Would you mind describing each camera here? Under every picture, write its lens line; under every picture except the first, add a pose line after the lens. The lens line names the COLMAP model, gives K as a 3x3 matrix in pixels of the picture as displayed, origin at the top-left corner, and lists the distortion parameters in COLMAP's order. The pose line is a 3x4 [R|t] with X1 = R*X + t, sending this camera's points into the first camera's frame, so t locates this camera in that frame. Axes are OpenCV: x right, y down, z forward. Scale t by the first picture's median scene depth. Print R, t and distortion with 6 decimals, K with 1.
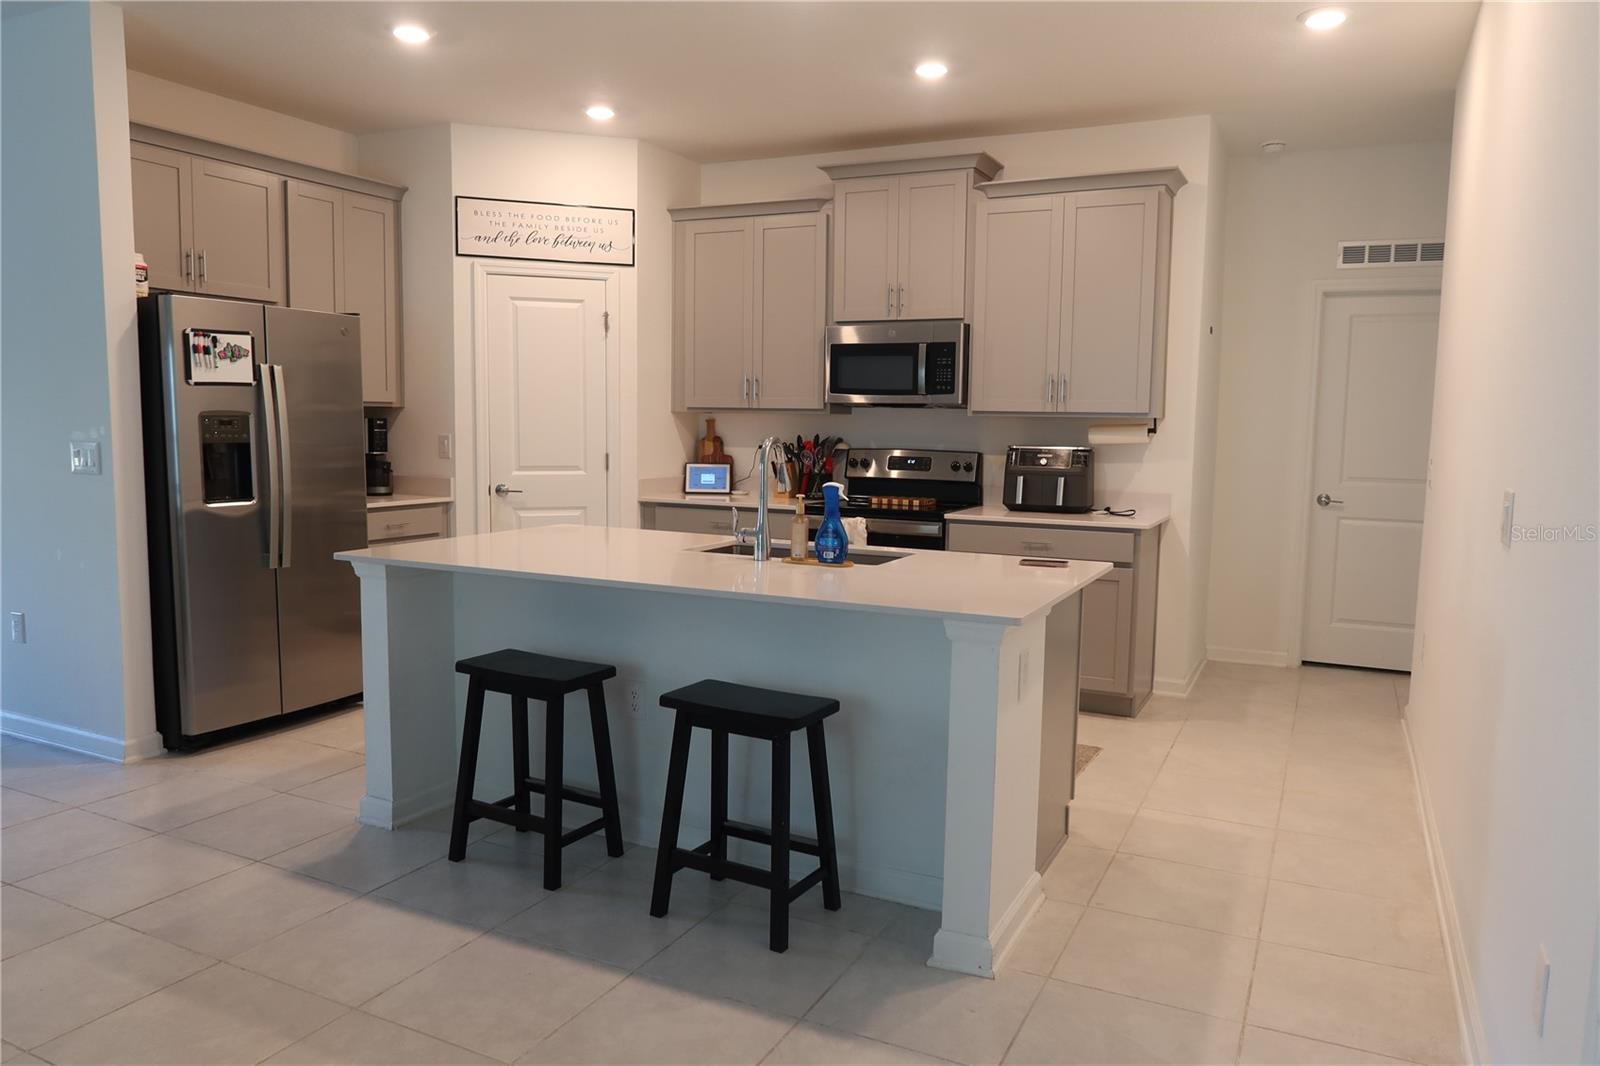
lens RADIAL K [[1108.1, 0, 800.0], [0, 1108.1, 533.0], [0, 0, 1]] dist [-0.018644, 0.005689]
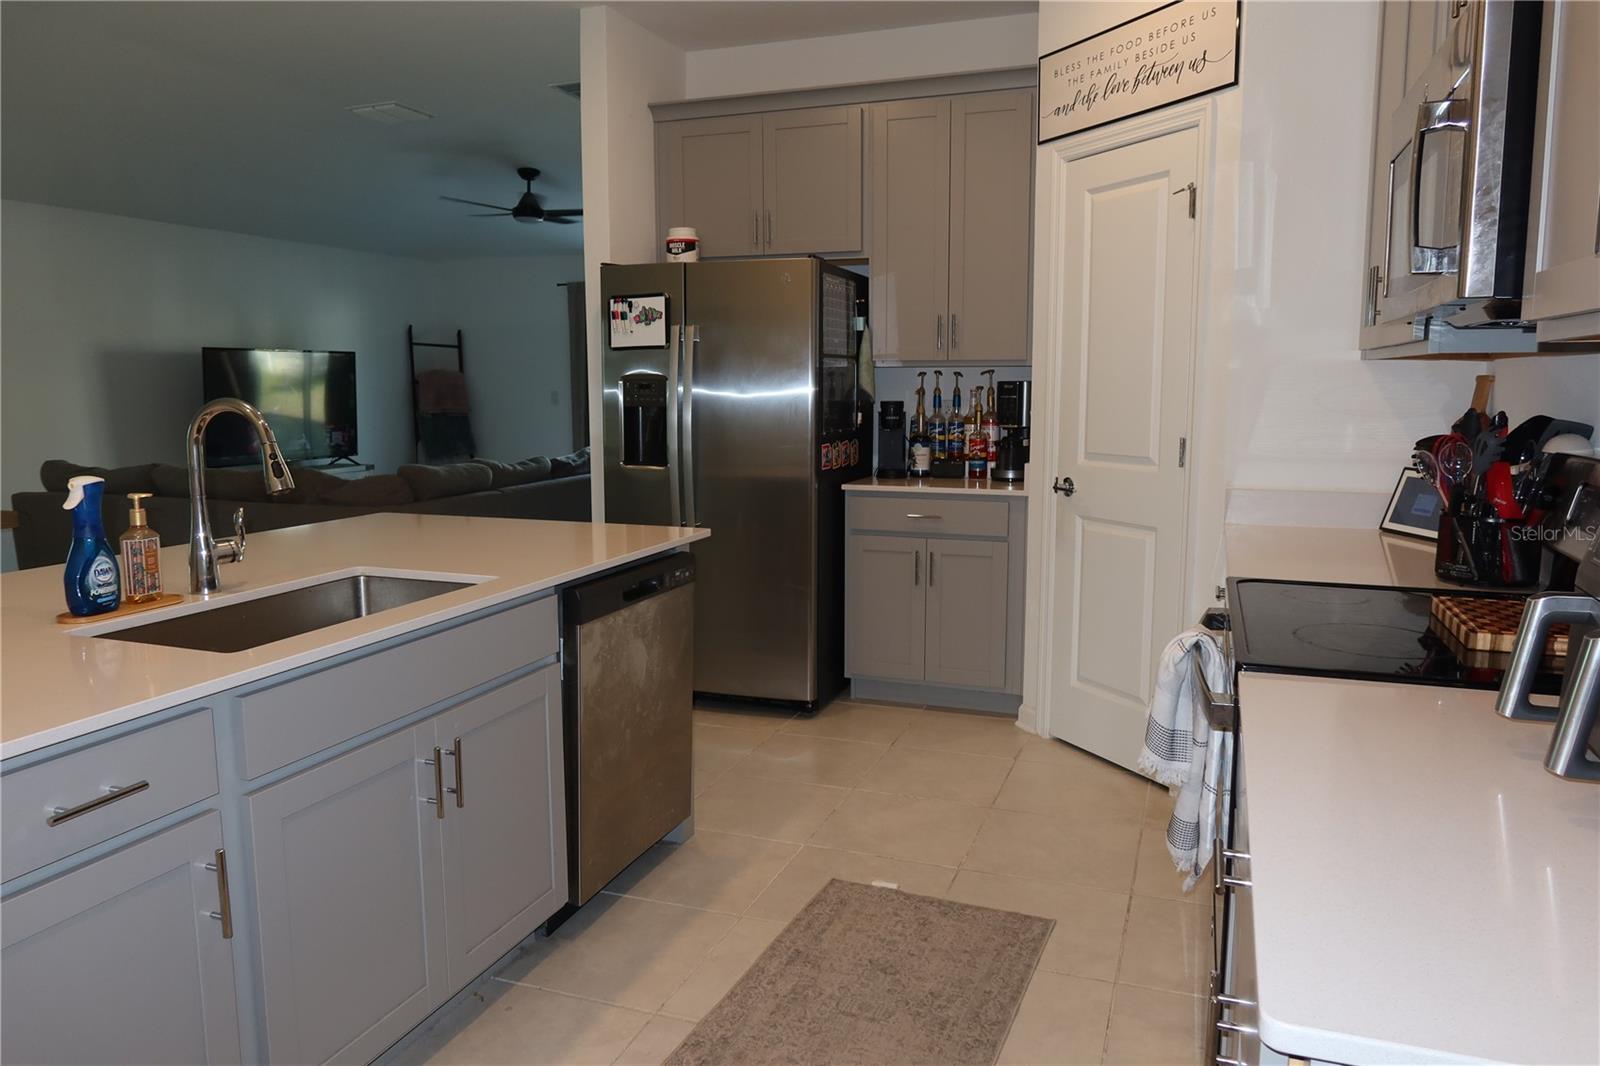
lens RADIAL K [[1108.1, 0, 800.0], [0, 1108.1, 533.0], [0, 0, 1]] dist [-0.018644, 0.005689]
pose [[0.099206, 0.119305, -0.987889, 0.384321], [-0.100088, 0.988948, 0.109382, -0.069151], [0.990020, 0.088024, 0.110051, 0.781319]]
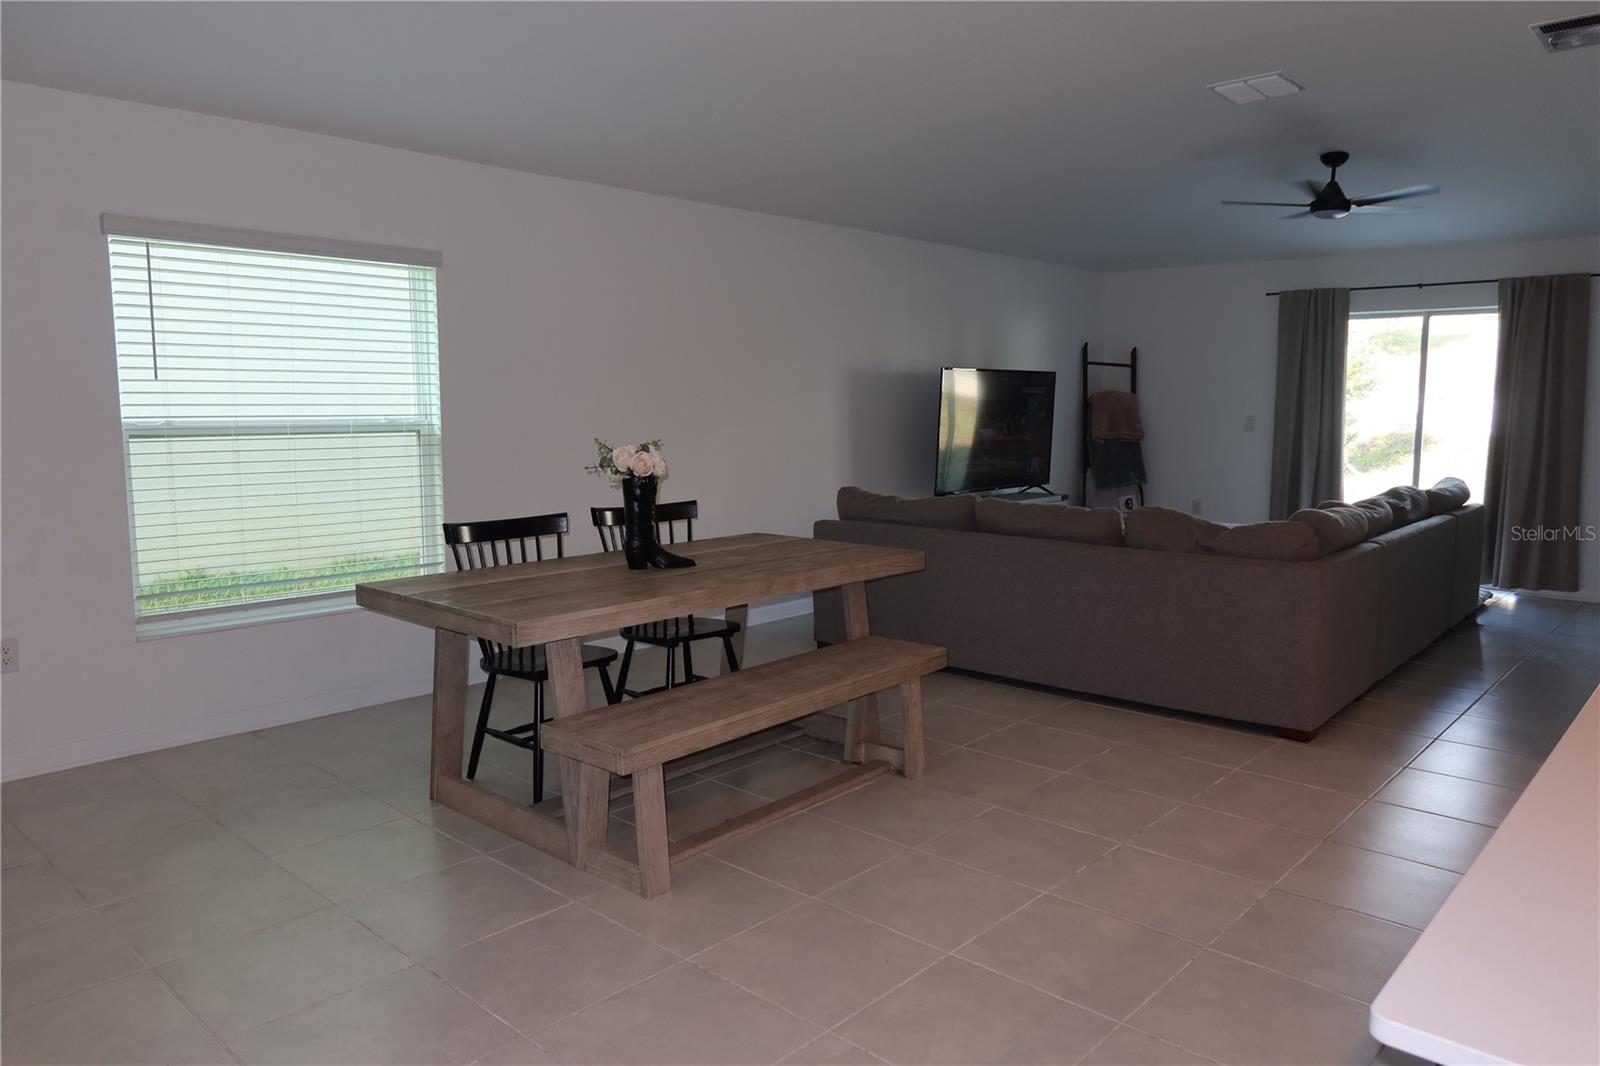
lens RADIAL K [[1108.1, 0, 800.0], [0, 1108.1, 533.0], [0, 0, 1]] dist [-0.018644, 0.005689]
pose [[-0.282791, 0.097926, -0.954170, 0.239892], [-0.103670, 0.985827, 0.131900, -0.037666], [0.953563, 0.136219, -0.268631, 0.409457]]
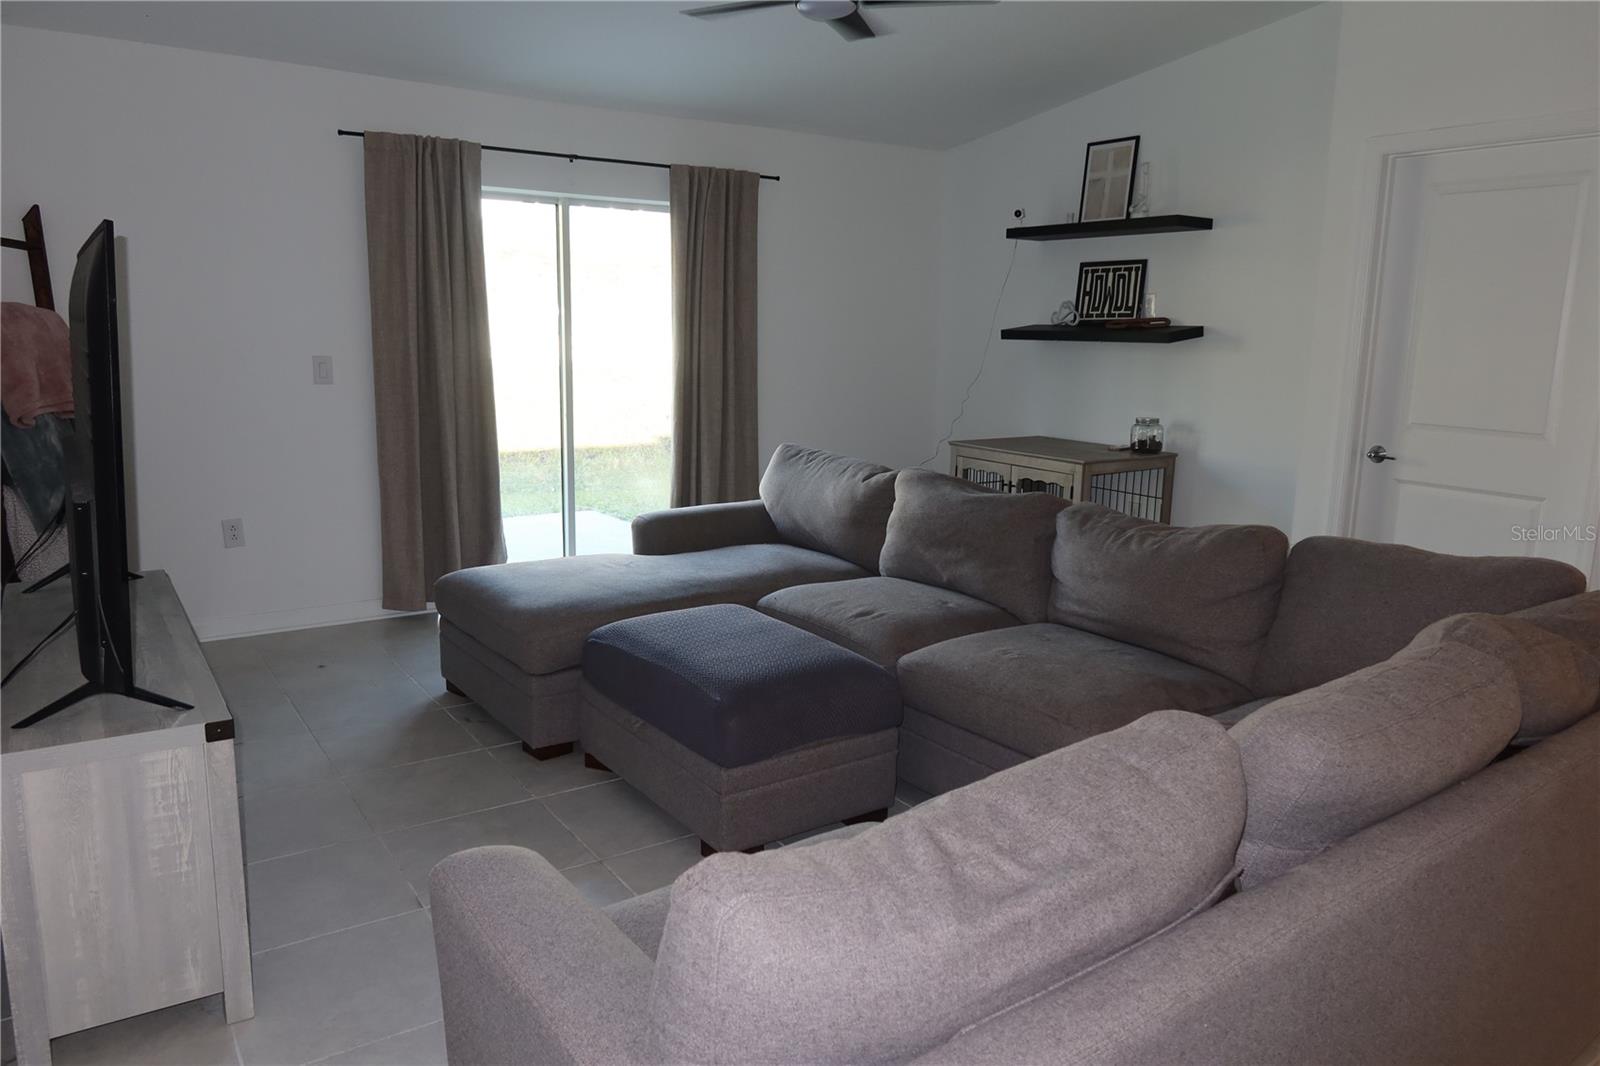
lens RADIAL K [[1108.1, 0, 800.0], [0, 1108.1, 533.0], [0, 0, 1]] dist [-0.018644, 0.005689]
pose [[0.875291, 0.089986, -0.475150, -0.676376], [-0.052698, 0.994433, 0.091252, -0.023336], [0.480716, -0.054832, 0.875160, 0.007238]]
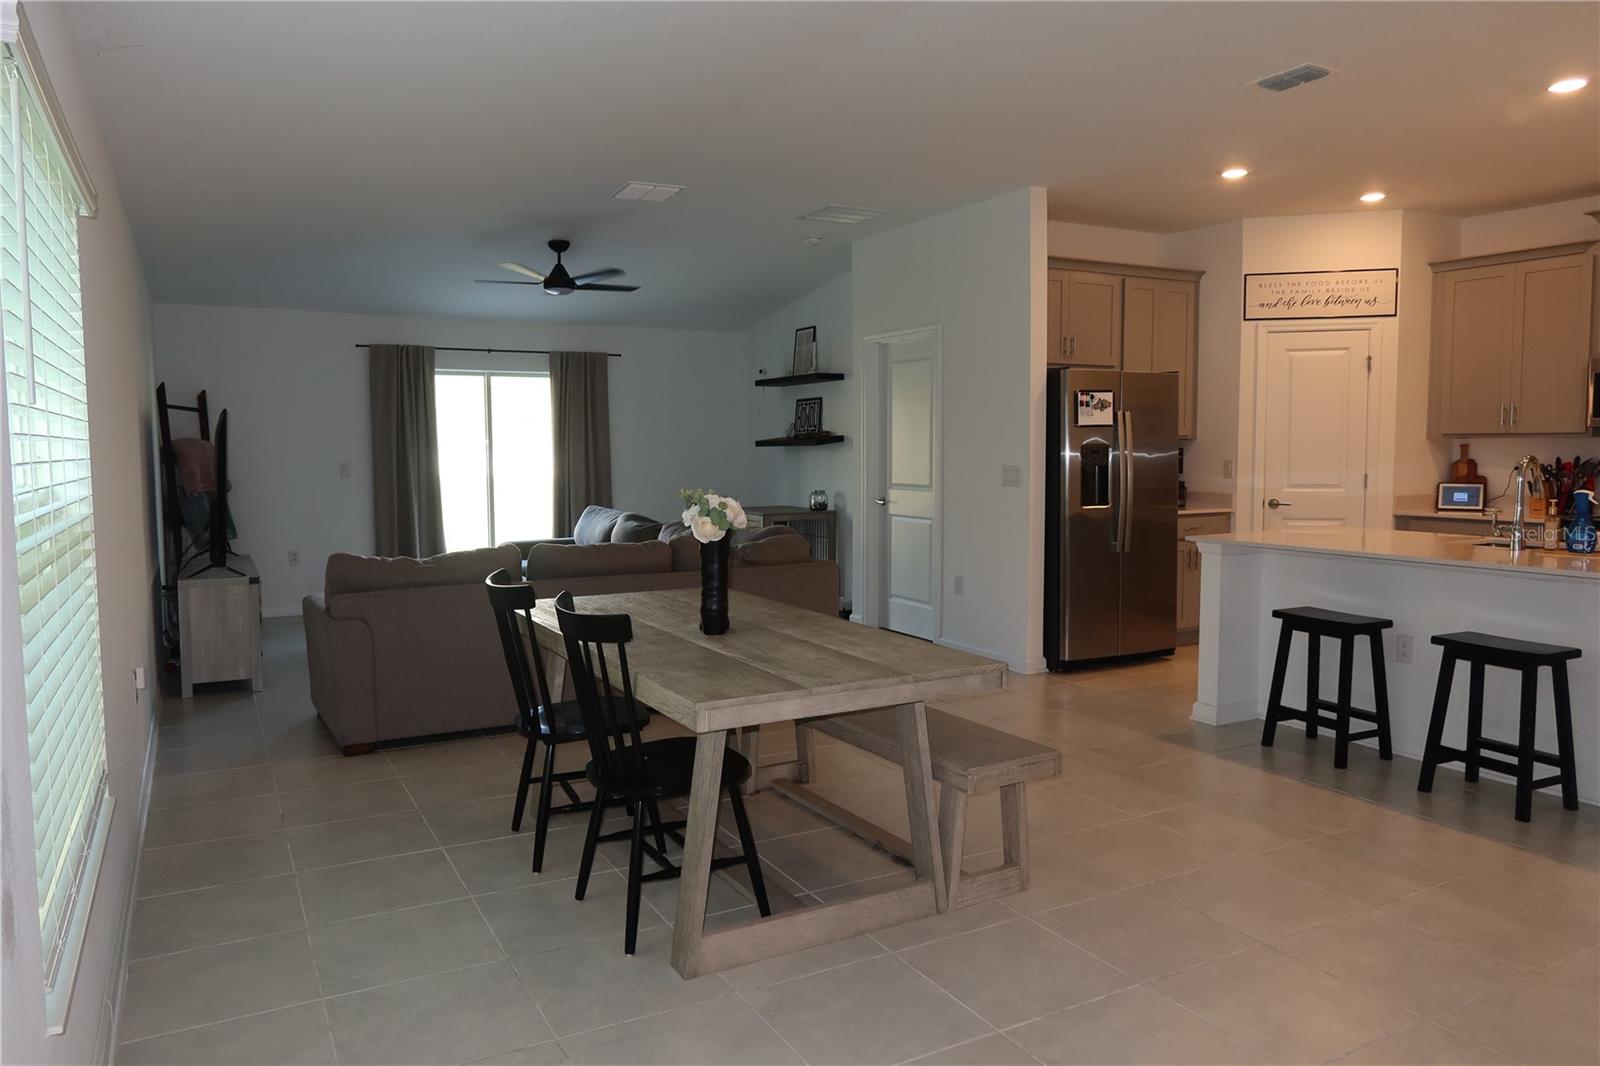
lens RADIAL K [[1116.6, 0, 806.2], [0, 1116.6, 540.9], [0, 0, 1]] dist [-0.038042, 0.021757]
pose [[0.823170, 0.027231, -0.567141, 0.007966], [-0.039256, 0.999189, -0.009002, 0.036000], [0.566436, 0.029674, 0.823572, -0.335665]]
